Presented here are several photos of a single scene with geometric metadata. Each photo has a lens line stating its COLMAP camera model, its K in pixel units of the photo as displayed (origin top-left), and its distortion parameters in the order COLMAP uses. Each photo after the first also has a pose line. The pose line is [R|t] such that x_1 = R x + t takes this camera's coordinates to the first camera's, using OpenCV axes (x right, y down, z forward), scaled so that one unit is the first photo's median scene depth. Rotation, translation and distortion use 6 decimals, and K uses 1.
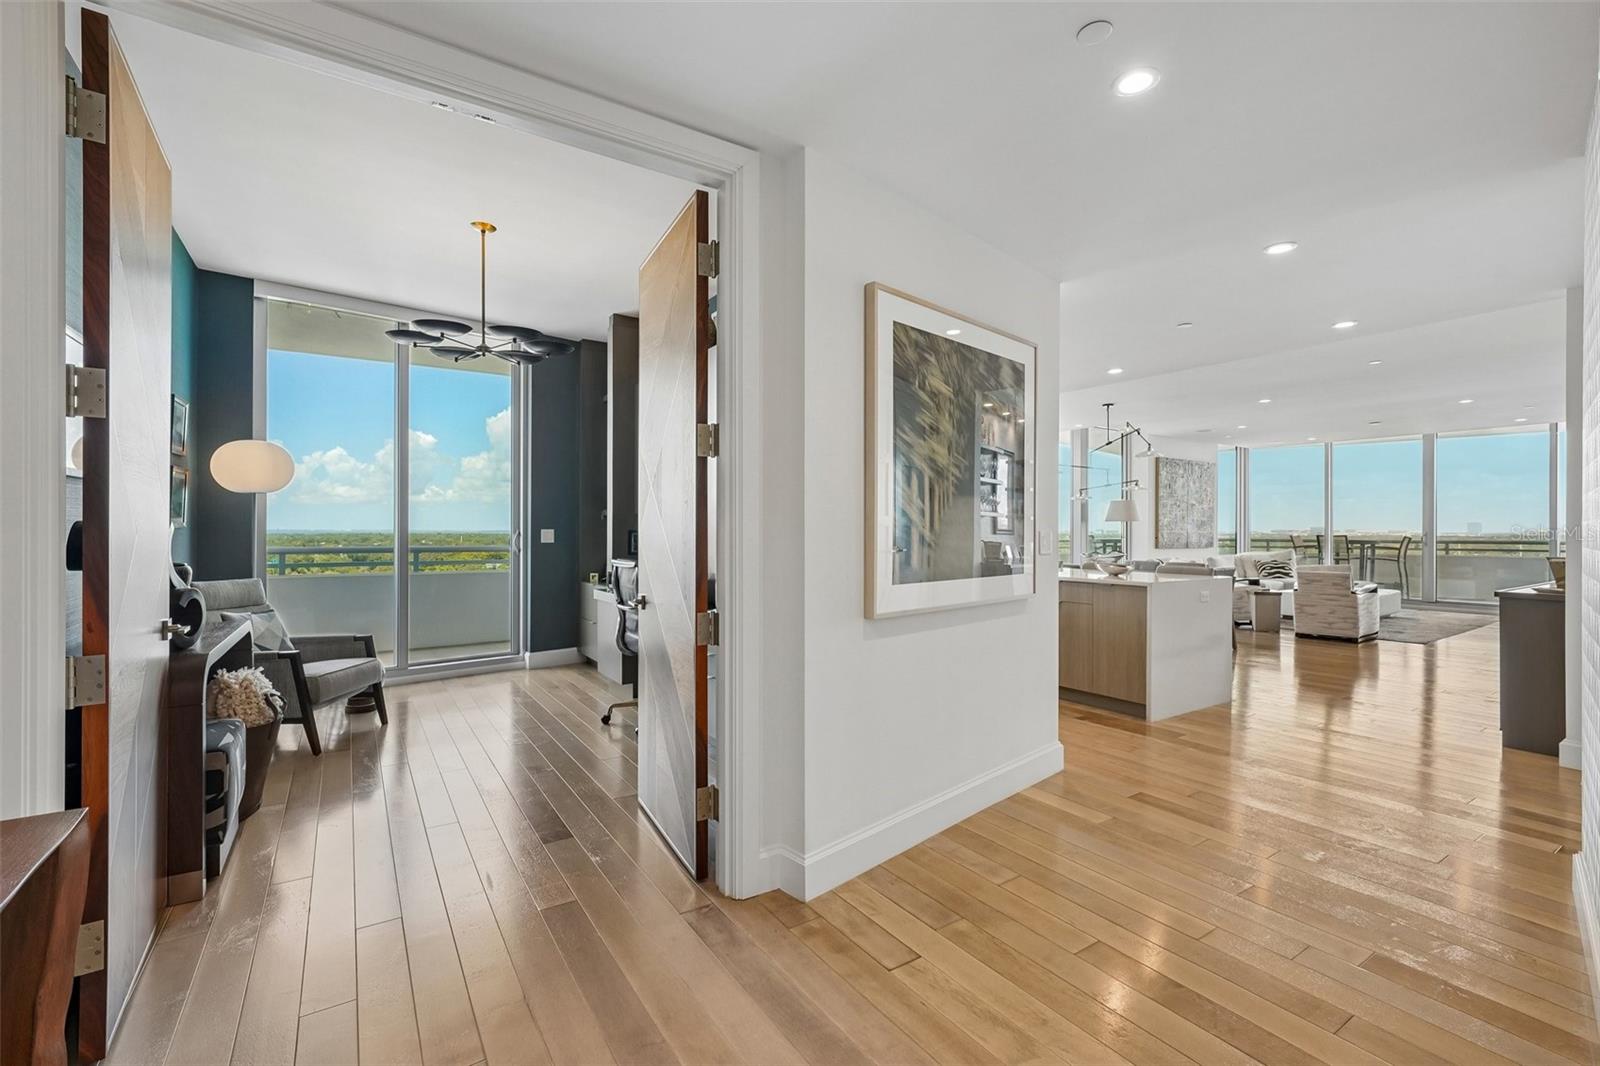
lens RADIAL K [[690.4, 0, 788.9], [0, 690.4, 528.6], [0, 0, 1]] dist [-0.008514, 0.000900]
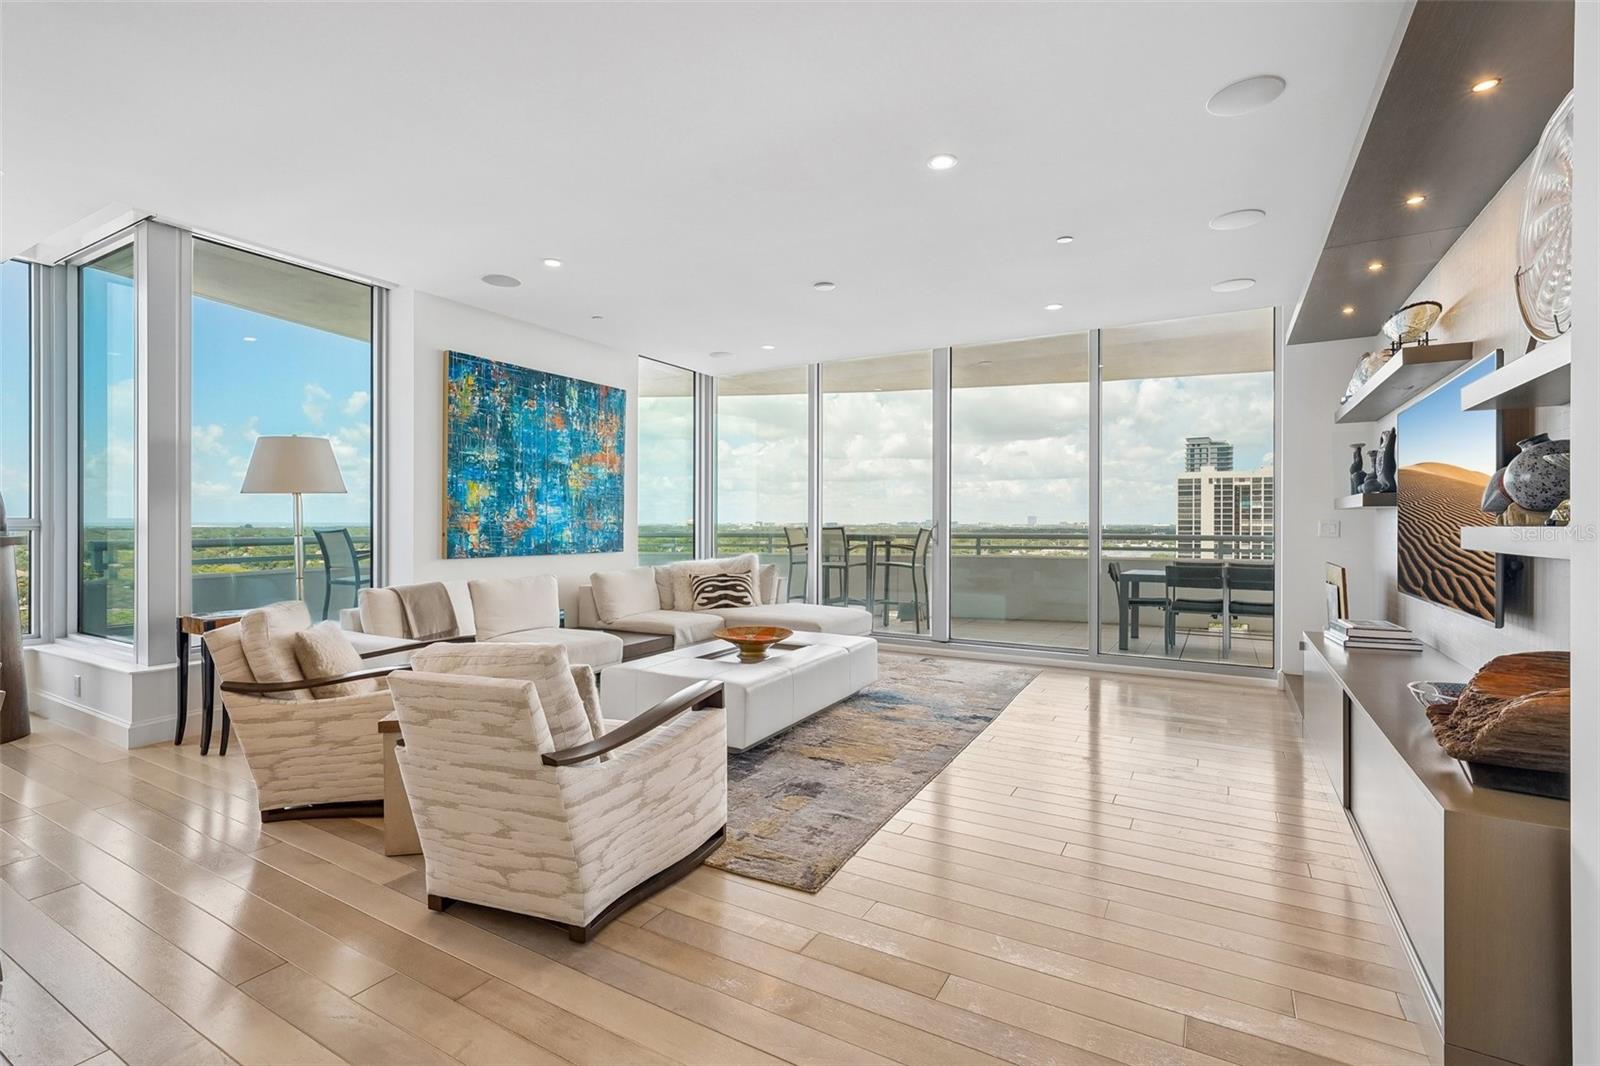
lens RADIAL K [[718.8, 0, 791.5], [0, 718.8, 524.0], [0, 0, 1]] dist [0.001547, 0.000275]
pose [[0.894120, -0.001967, 0.447824, 0.504517], [0.000580, 0.999995, 0.003234, 0.005397], [-0.447828, -0.002631, 0.894116, 0.471126]]
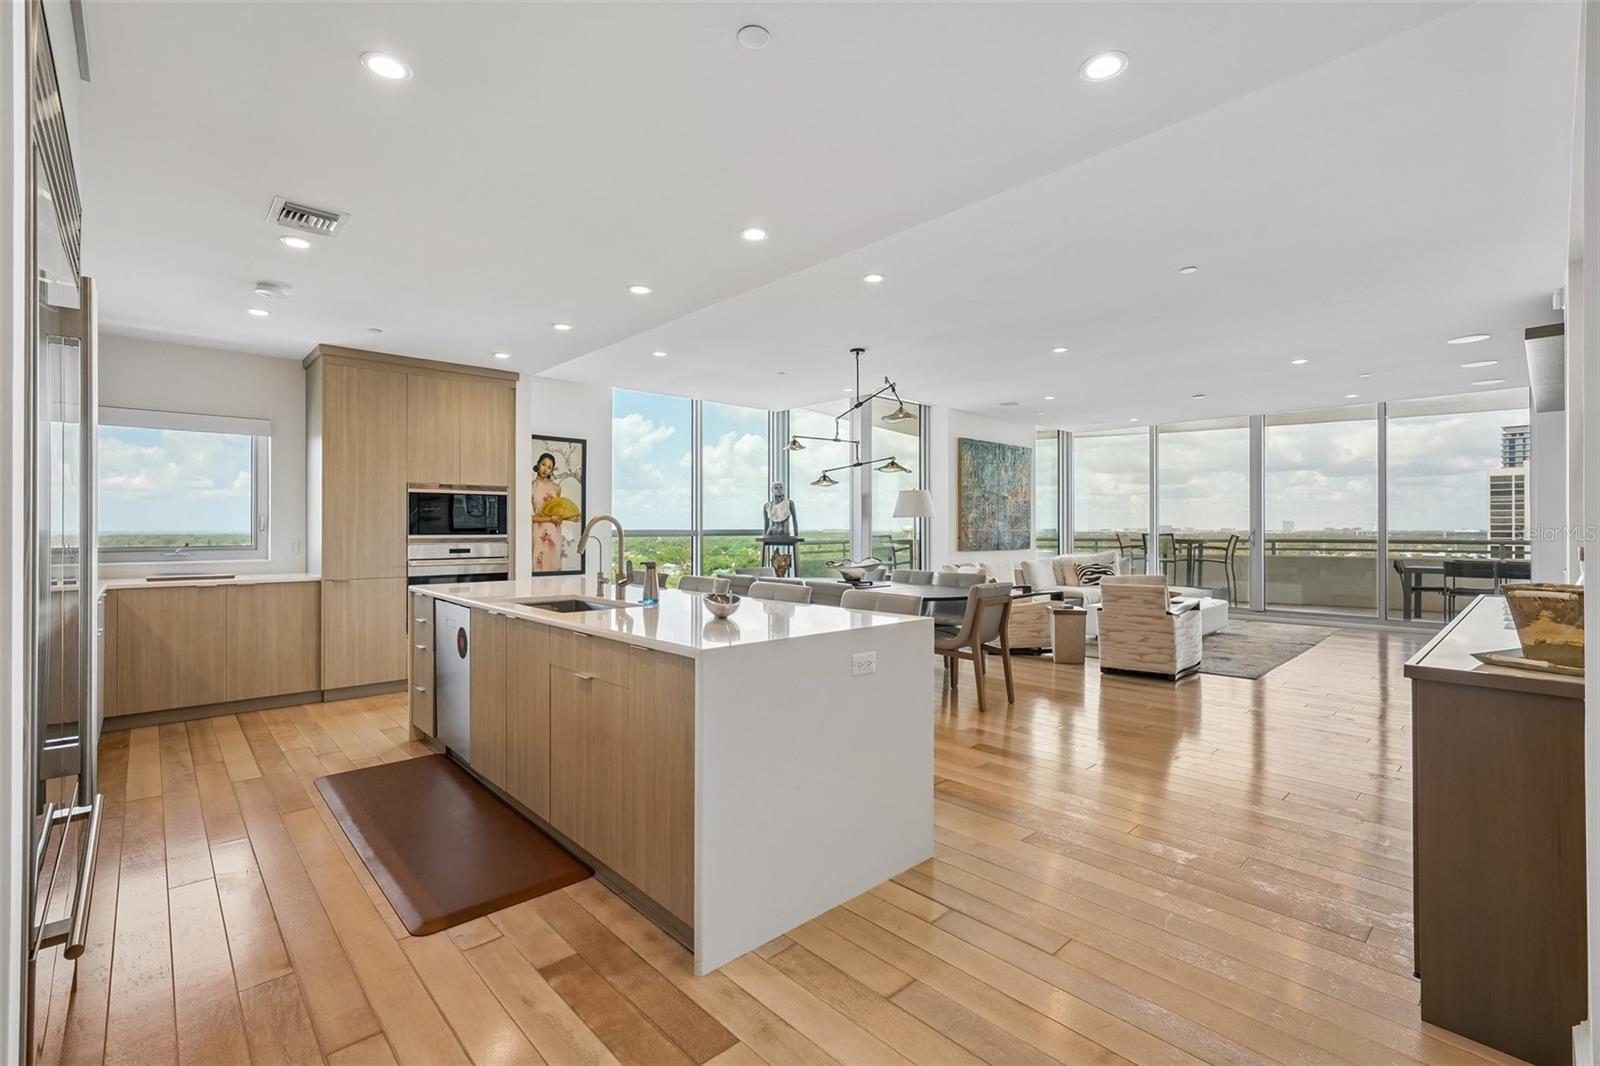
lens RADIAL K [[690.4, 0, 791.0], [0, 690.4, 525.6], [0, 0, 1]] dist [-0.008514, 0.000900]
pose [[0.987121, -0.001618, 0.159969, 0.200264], [0.002199, 0.999992, -0.003455, 0.001583], [-0.159962, 0.003762, 0.987116, 0.222140]]
